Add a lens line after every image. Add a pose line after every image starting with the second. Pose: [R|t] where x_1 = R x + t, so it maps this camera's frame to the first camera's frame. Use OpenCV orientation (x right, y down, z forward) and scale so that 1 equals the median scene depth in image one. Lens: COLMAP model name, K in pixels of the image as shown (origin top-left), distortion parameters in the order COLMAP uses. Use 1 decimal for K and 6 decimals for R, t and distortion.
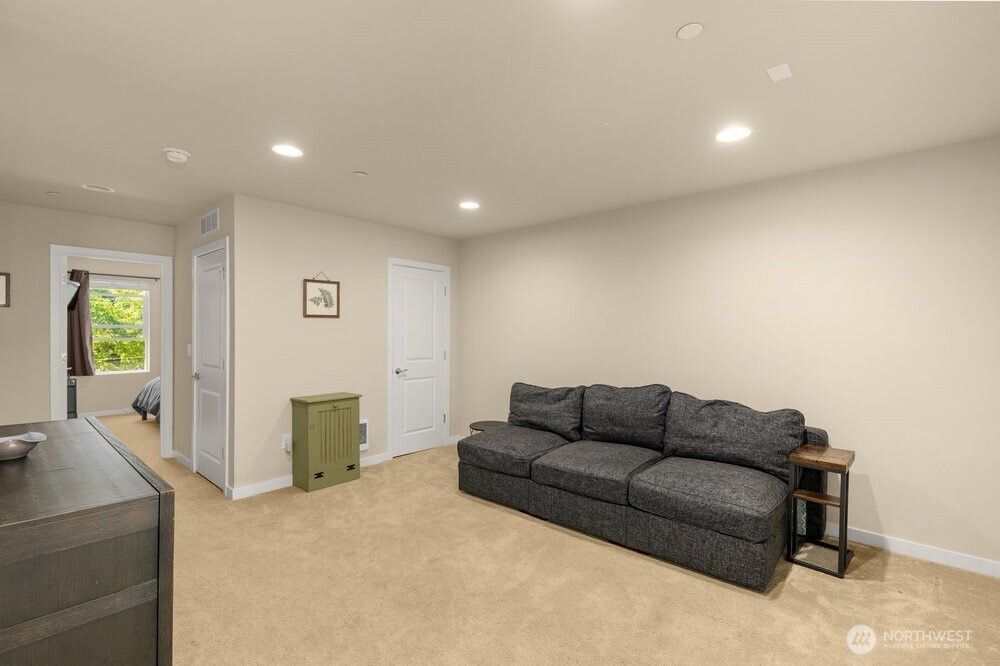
lens RADIAL K [[449.2, 0, 500.7], [0, 449.2, 335.0], [0, 0, 1]] dist [-0.002086, -0.000332]
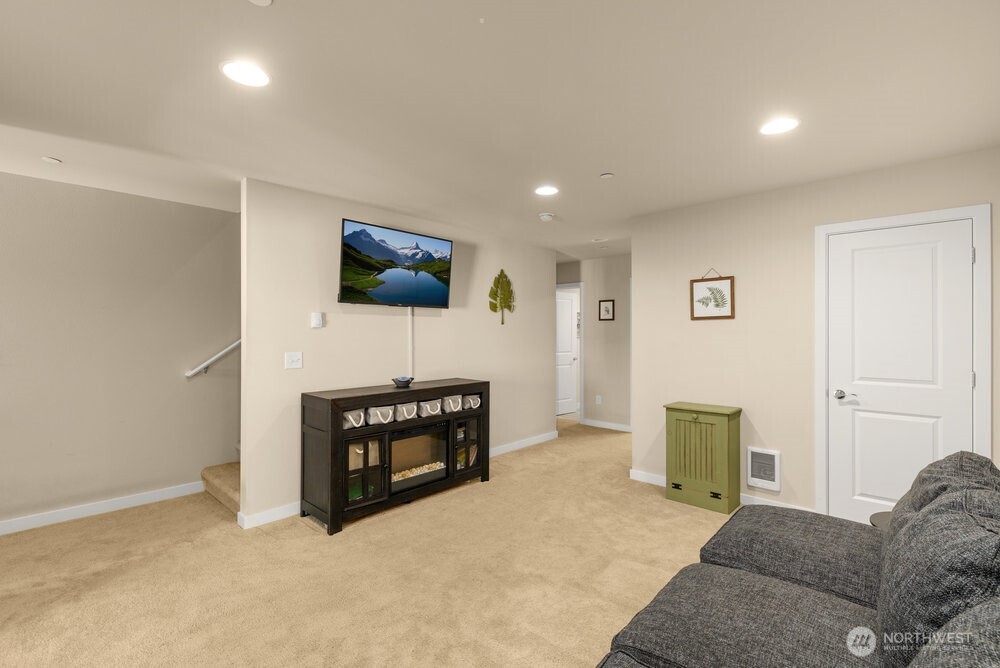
lens RADIAL K [[449.2, 0, 501.1], [0, 449.2, 332.3], [0, 0, 1]] dist [-0.002086, -0.000332]
pose [[-0.034146, -0.007516, -0.999389, 0.522578], [-0.005552, 0.999958, -0.007330, -0.003889], [0.999401, 0.005299, -0.034186, 0.616287]]
